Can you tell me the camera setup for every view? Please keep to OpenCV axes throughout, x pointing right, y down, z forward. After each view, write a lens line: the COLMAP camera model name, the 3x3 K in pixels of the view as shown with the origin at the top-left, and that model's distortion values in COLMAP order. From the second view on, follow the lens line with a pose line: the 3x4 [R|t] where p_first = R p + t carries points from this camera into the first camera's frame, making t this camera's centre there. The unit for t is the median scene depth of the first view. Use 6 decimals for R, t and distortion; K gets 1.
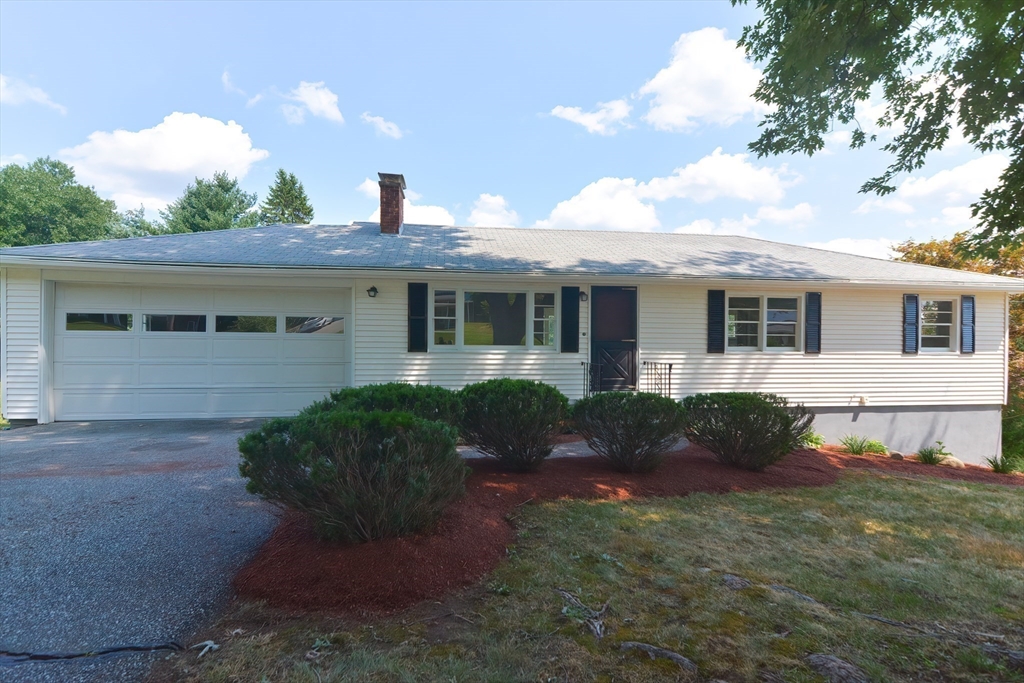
lens RADIAL K [[494.5, 0, 512.4], [0, 494.5, 353.4], [0, 0, 1]] dist [0.017932, -0.000042]
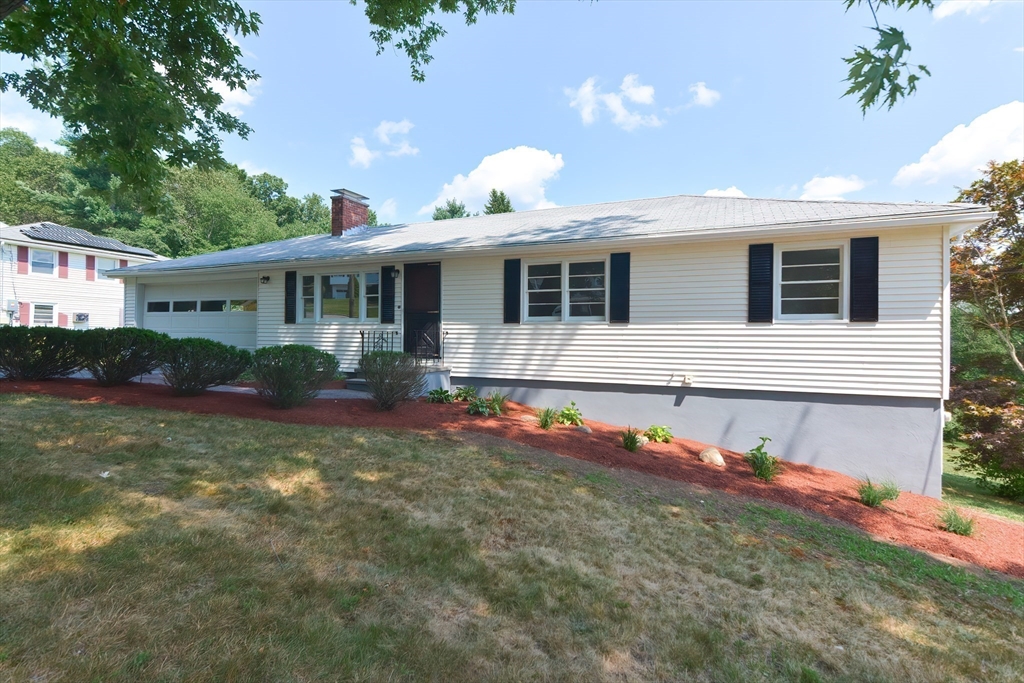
lens RADIAL K [[498.2, 0, 516.1], [0, 498.2, 342.6], [0, 0, 1]] dist [0.015690, -0.000191]
pose [[0.844947, 0.015942, -0.534612, 0.923309], [0.004274, 0.999323, 0.036555, 0.001506], [0.534833, -0.033172, 0.844307, 0.164777]]
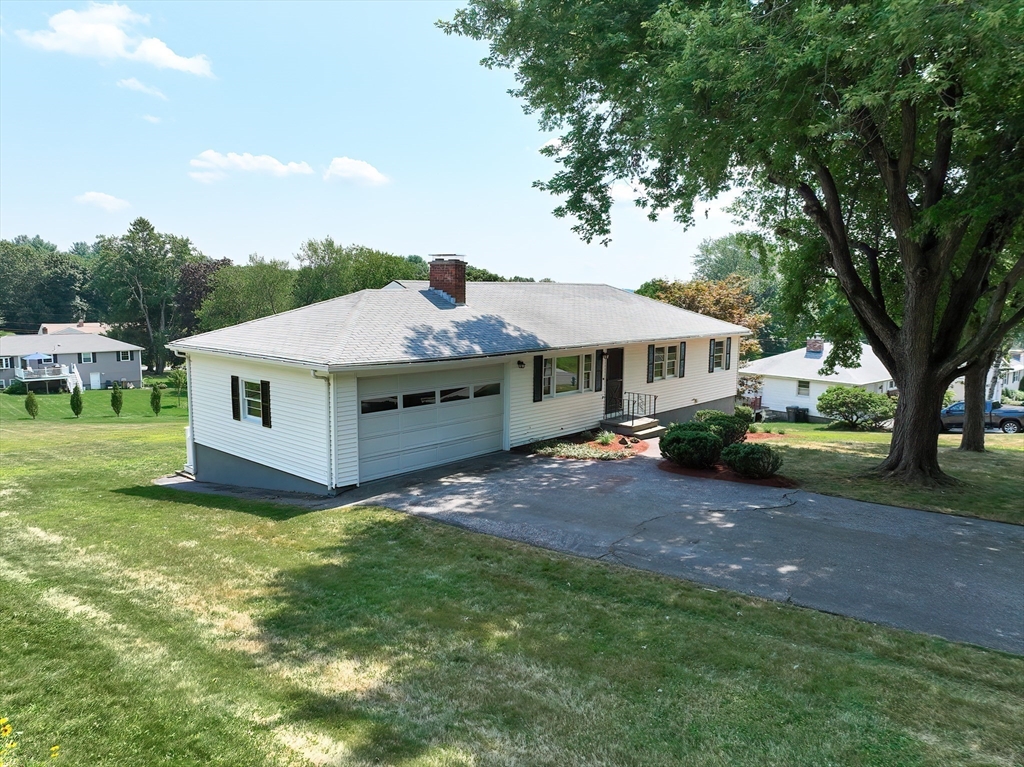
lens RADIAL K [[718.2, 0, 512.0], [0, 718.2, 383.5], [0, 0, 1]] dist [0.019973, 0.002274]
pose [[0.770644, -0.079955, 0.632230, -1.436821], [0.009027, 0.993368, 0.114623, -0.272288], [-0.637202, -0.082626, 0.766255, -0.537334]]
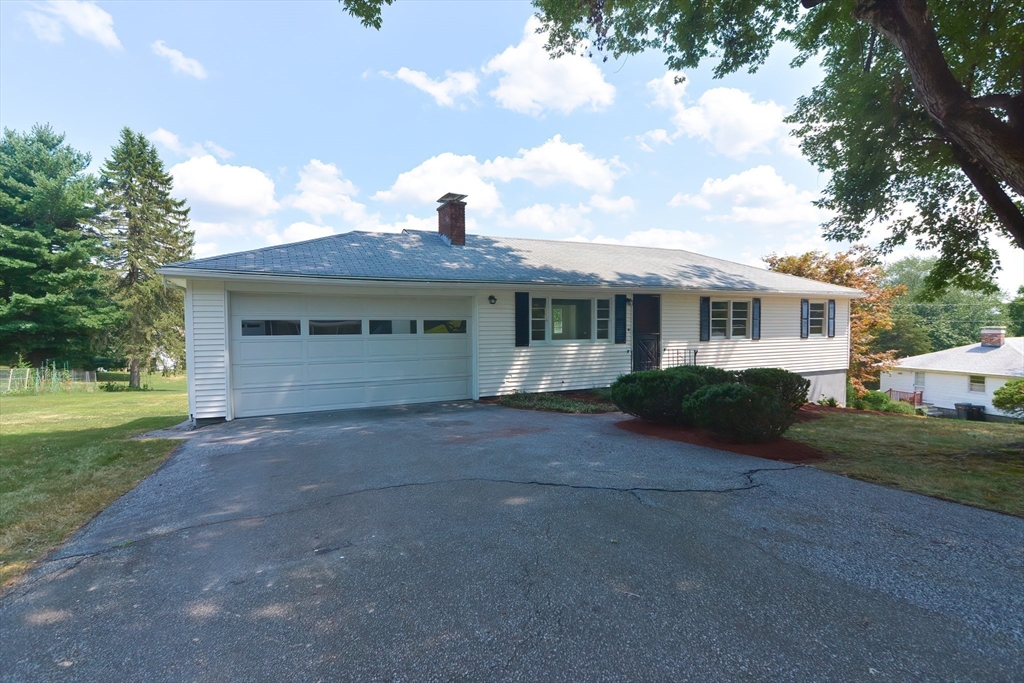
lens RADIAL K [[511.8, 0, 519.5], [0, 511.8, 337.8], [0, 0, 1]] dist [0.013007, 0.000261]
pose [[0.948999, -0.021543, 0.314543, -0.546786], [0.019619, 0.999764, 0.009281, -0.033339], [-0.314668, -0.002637, 0.949198, -0.225595]]
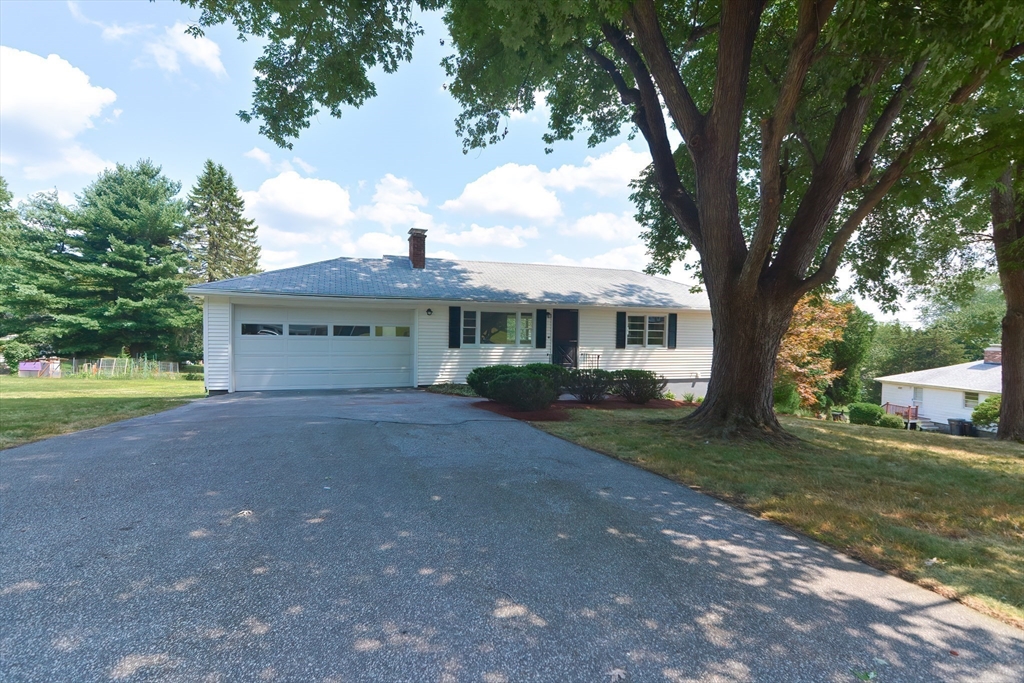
lens RADIAL K [[498.2, 0, 516.1], [0, 498.2, 342.6], [0, 0, 1]] dist [0.015690, -0.000191]
pose [[0.978952, 0.003317, 0.204062, -0.294442], [-0.004325, 0.999981, 0.004493, -0.026136], [-0.204043, -0.005281, 0.978948, -0.613085]]
